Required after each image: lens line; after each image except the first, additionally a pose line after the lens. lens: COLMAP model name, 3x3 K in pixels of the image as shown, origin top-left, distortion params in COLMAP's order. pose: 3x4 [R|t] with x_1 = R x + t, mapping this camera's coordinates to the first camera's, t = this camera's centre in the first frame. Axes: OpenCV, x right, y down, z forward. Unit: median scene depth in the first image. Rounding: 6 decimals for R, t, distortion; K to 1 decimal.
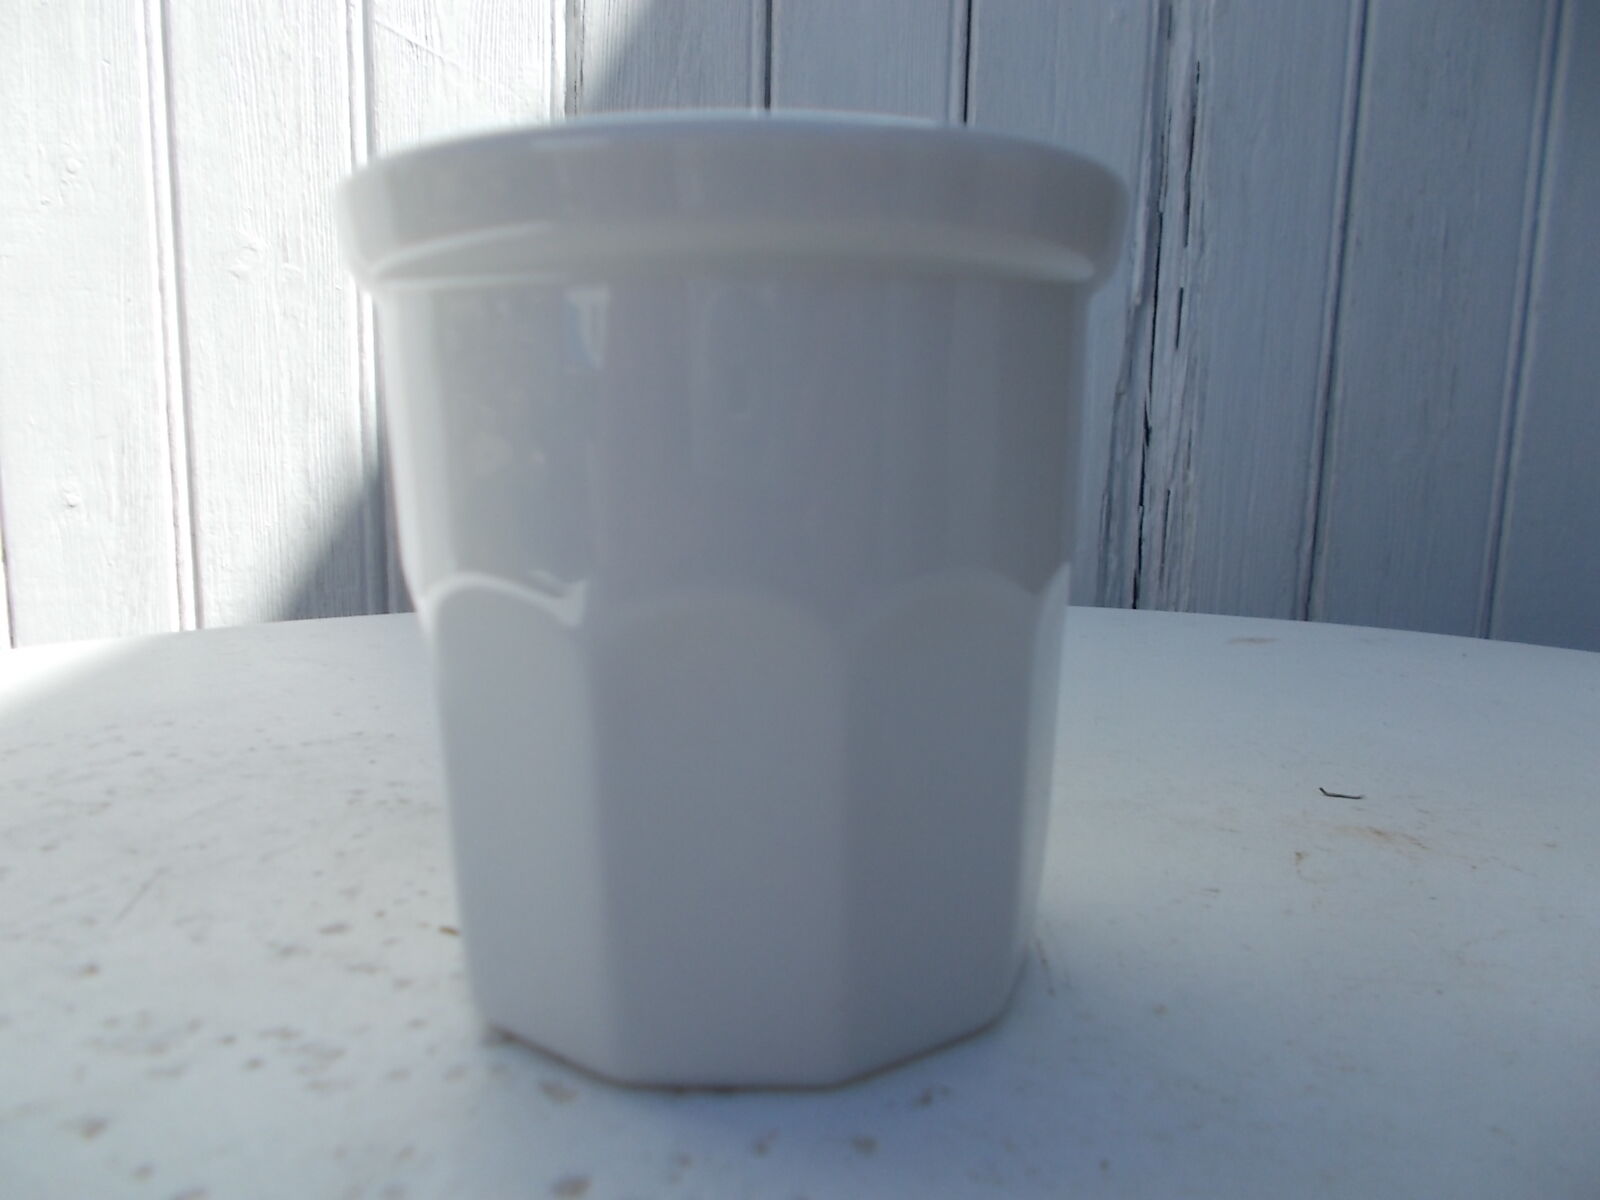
lens RADIAL K [[1221.1, 0, 794.6], [0, 1221.1, 592.4], [0, 0, 1]] dist [0.023674, -0.024235]
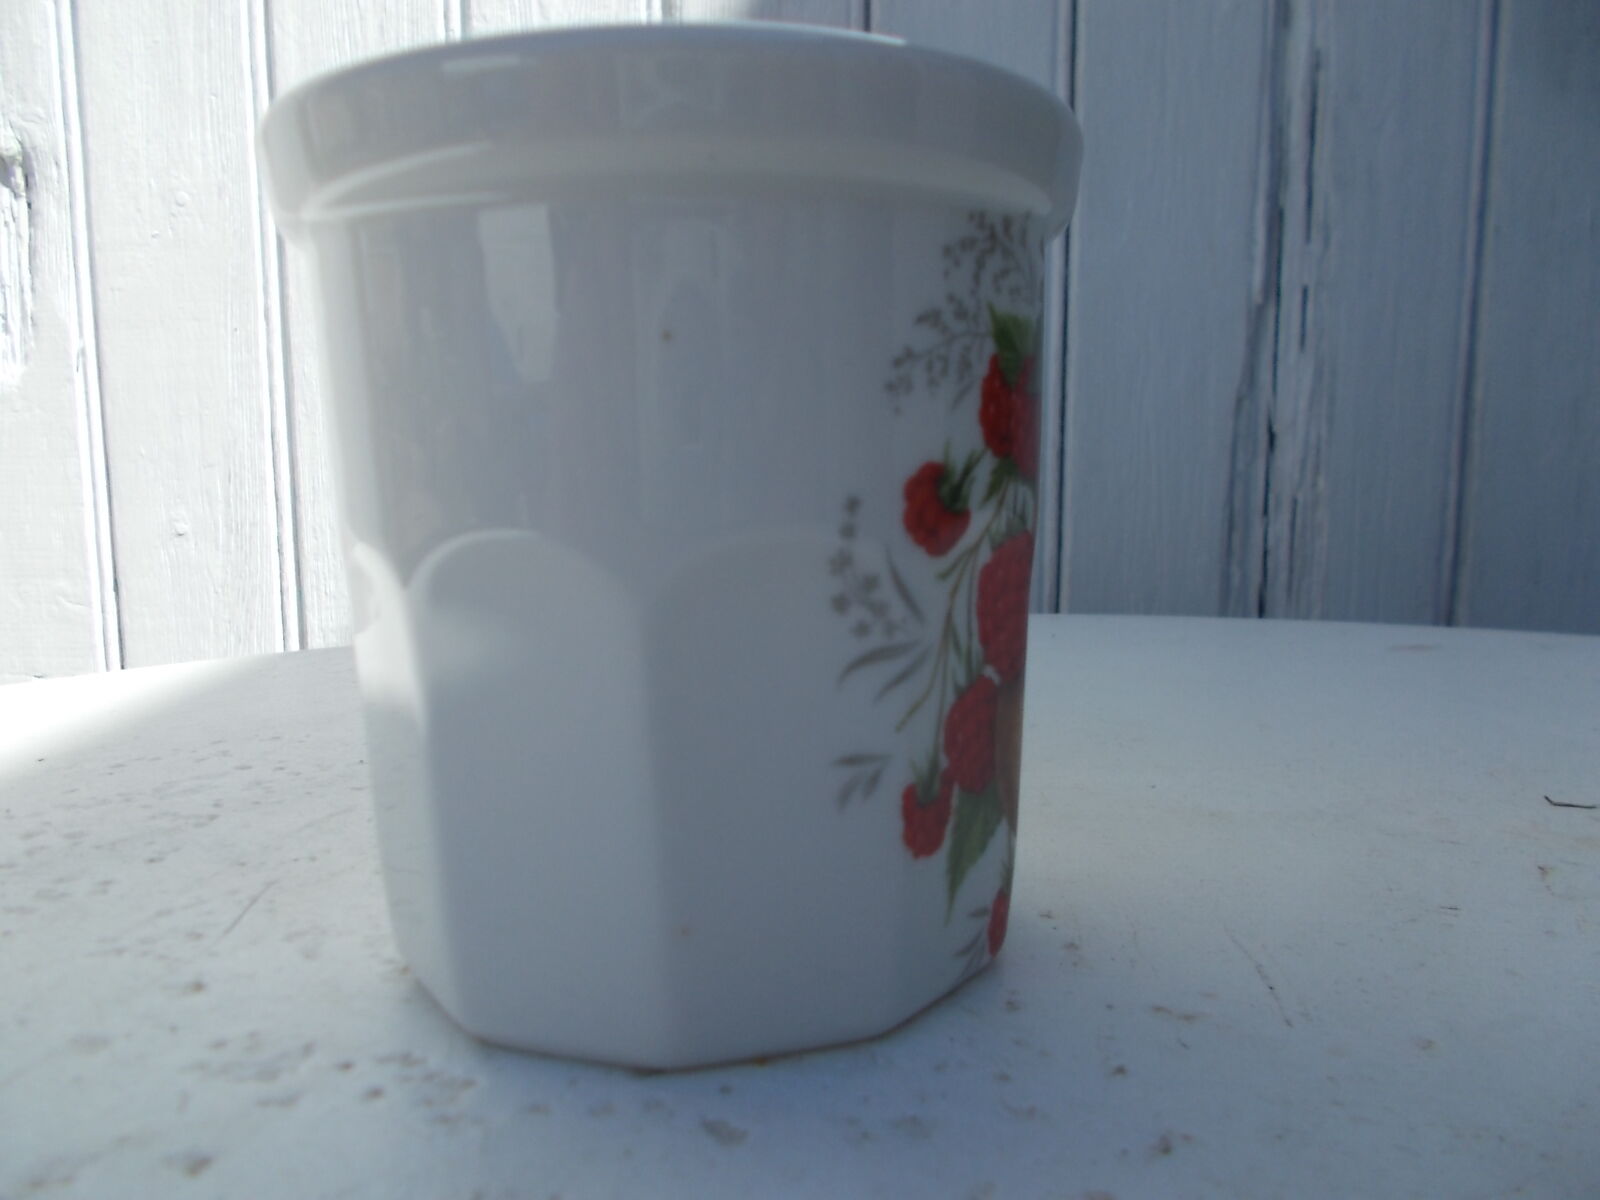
lens RADIAL K [[1221.1, 0, 794.6], [0, 1221.1, 593.8], [0, 0, 1]] dist [0.023674, -0.024235]
pose [[0.997575, -0.013865, -0.068201, -0.018032], [0.011911, 0.999509, -0.028970, 0.013246], [0.068570, 0.028087, 0.997251, 0.032075]]
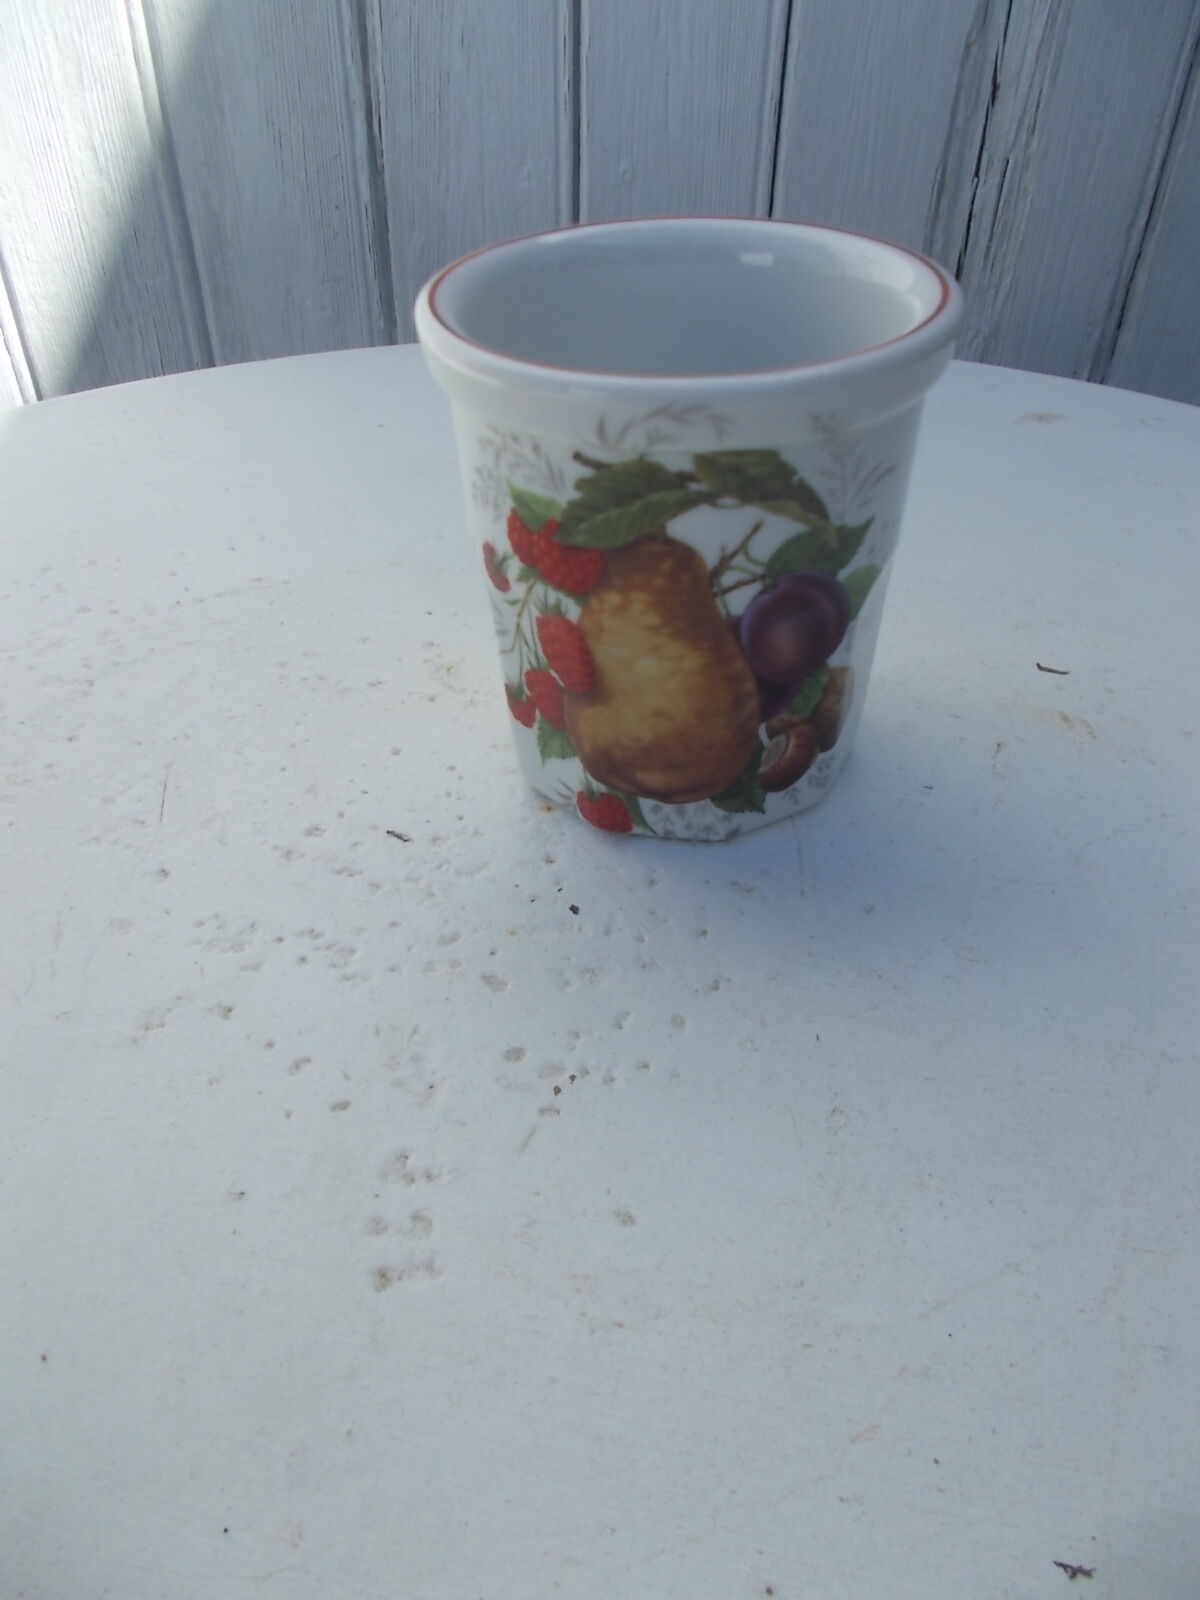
lens RADIAL K [[1221.1, 0, 615.0], [0, 1221.1, 797.1], [0, 0, 1]] dist [0.023674, -0.024235]
pose [[0.999942, -0.007863, 0.007308, -0.009087], [0.003081, 0.862382, 0.506248, -0.145366], [-0.010282, -0.506196, 0.862357, -0.067398]]
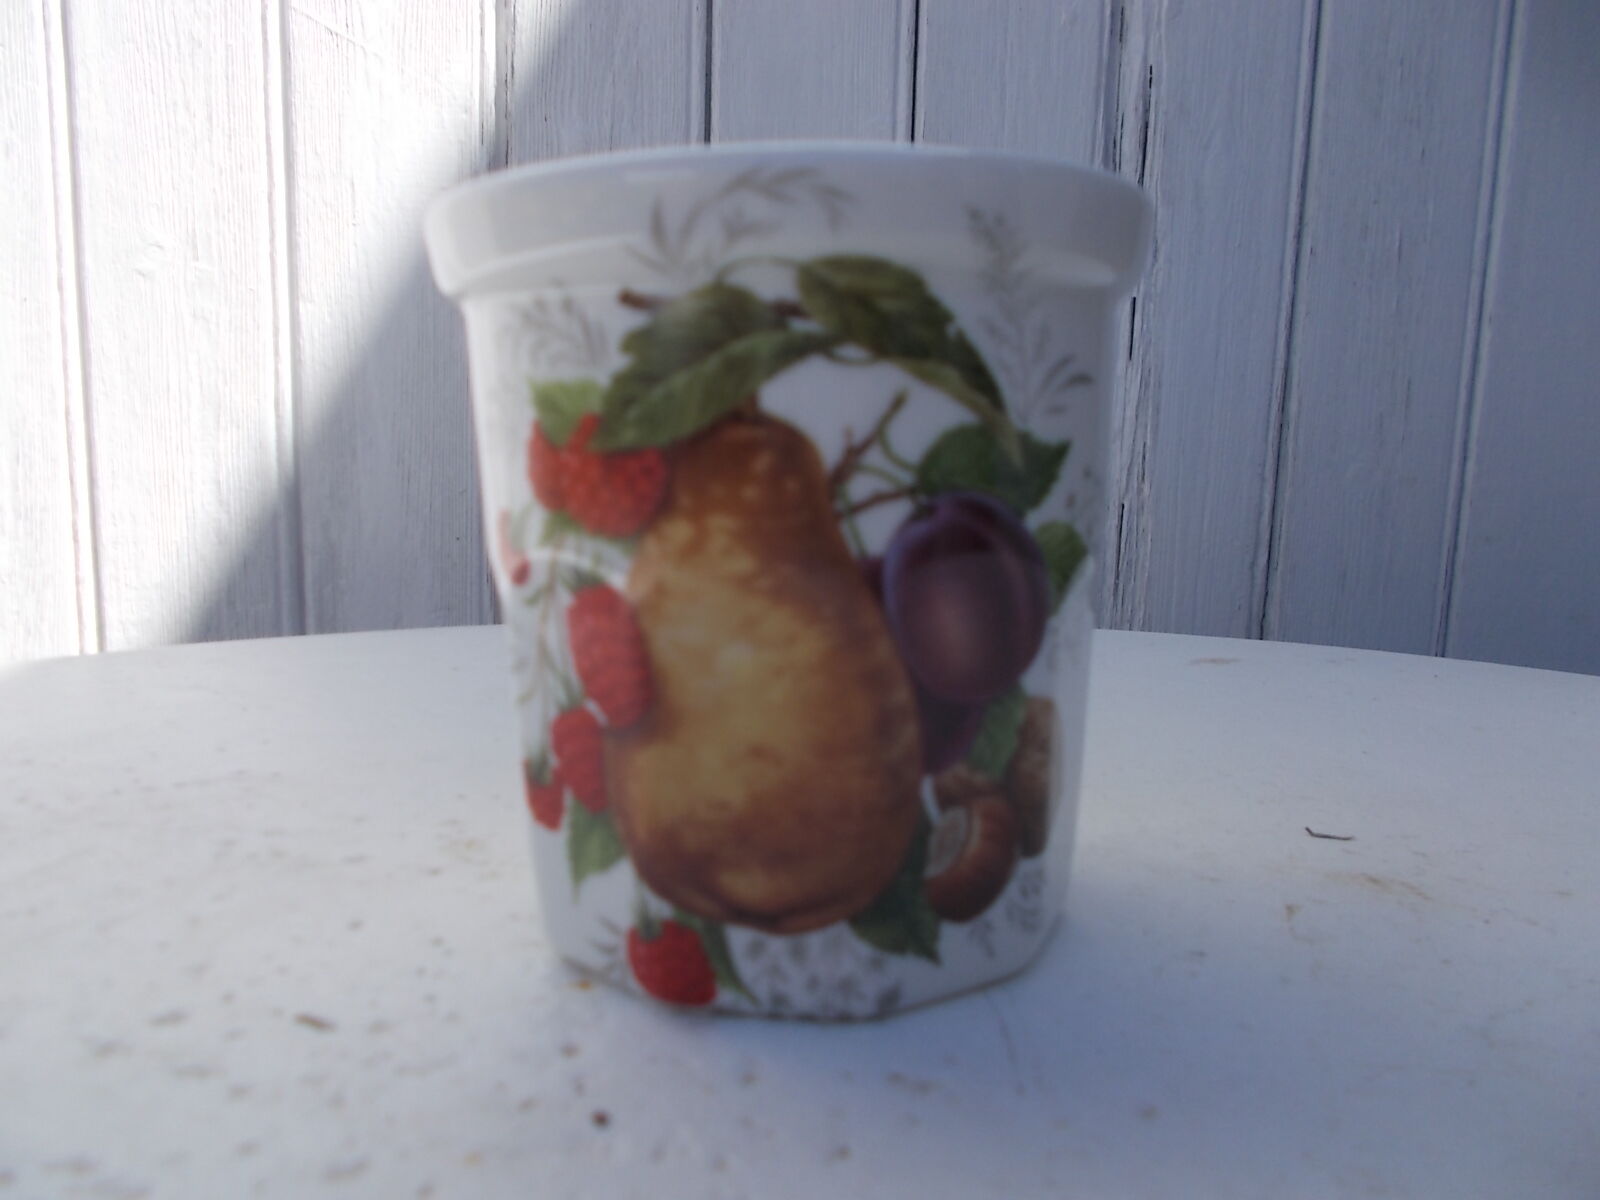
lens RADIAL K [[1221.1, 0, 795.2], [0, 1221.1, 596.0], [0, 0, 1]] dist [0.023674, -0.024235]
pose [[0.999129, -0.001407, 0.041703, 0.005275], [0.001823, 0.999949, -0.009947, -0.001588], [-0.041687, 0.010015, 0.999081, 0.041741]]
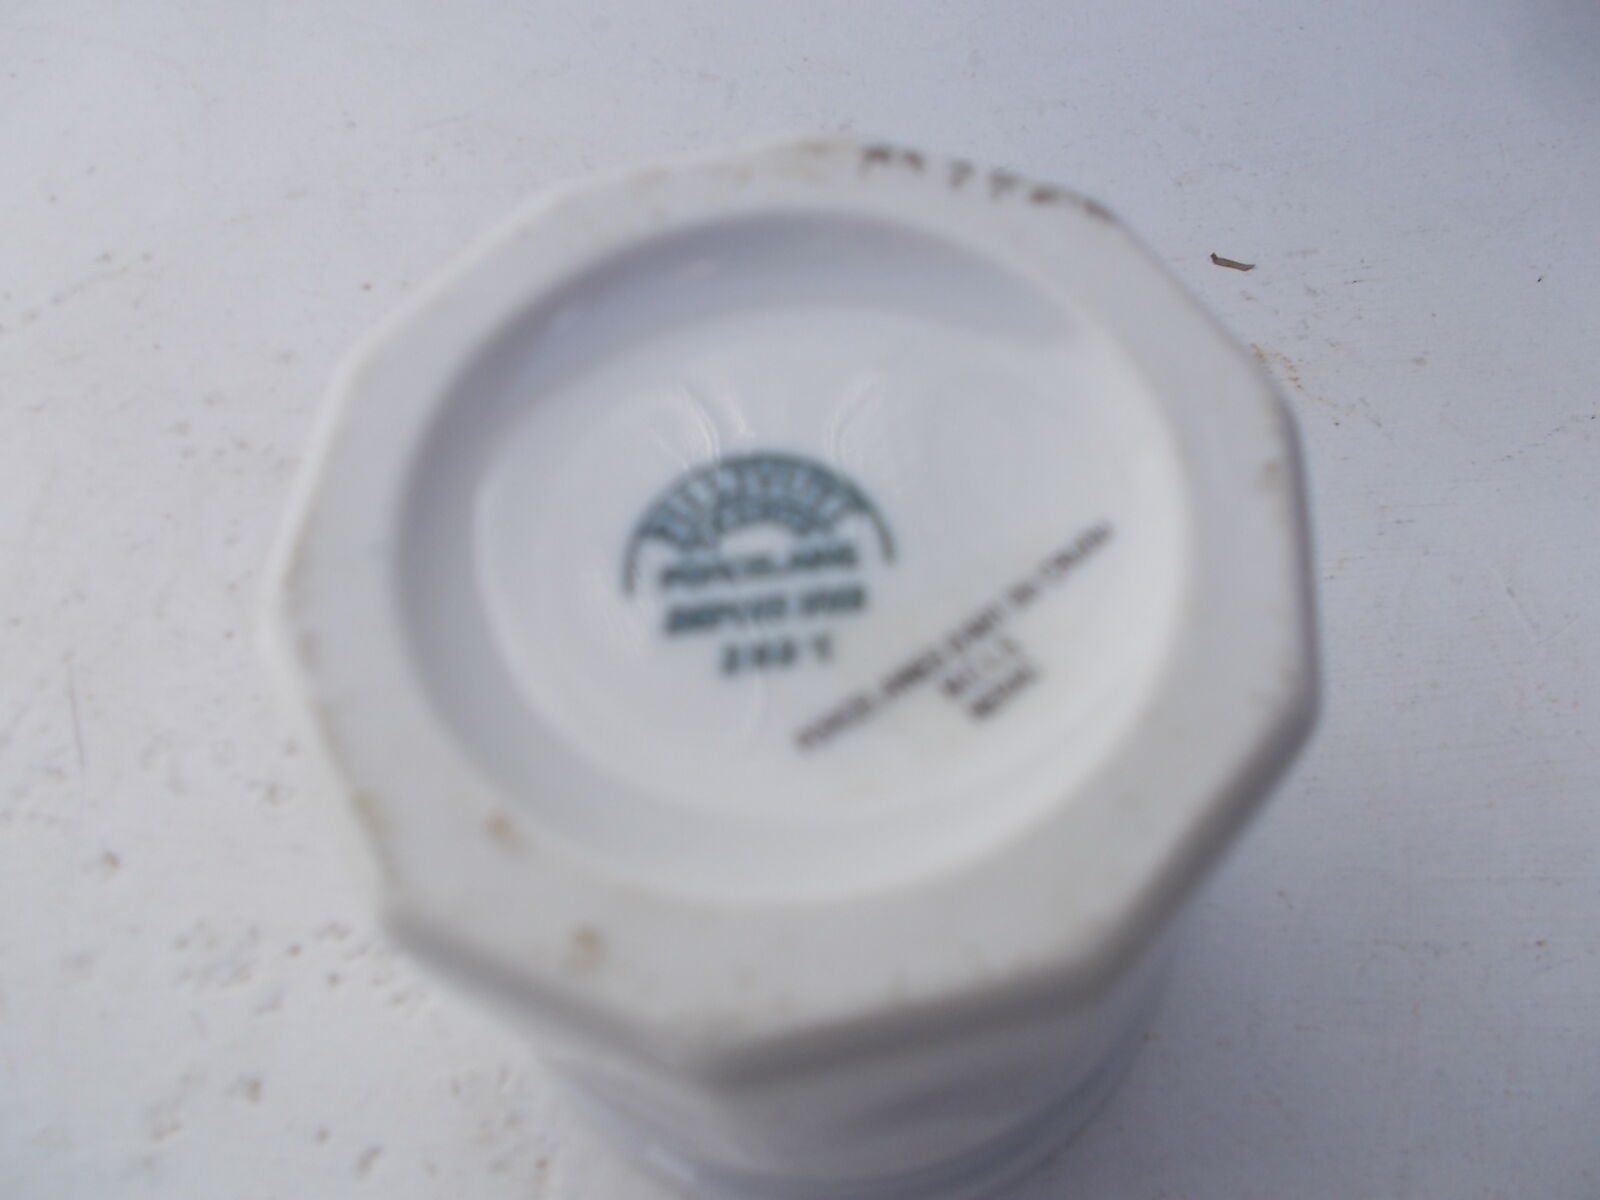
lens RADIAL K [[1221.1, 0, 800.9], [0, 1221.1, 611.5], [0, 0, 1]] dist [0.023674, -0.024235]
pose [[0.980098, -0.193165, 0.045766, 0.009017], [0.071645, 0.559203, 0.825929, -0.191730], [-0.185133, -0.806213, 0.561913, 0.121871]]
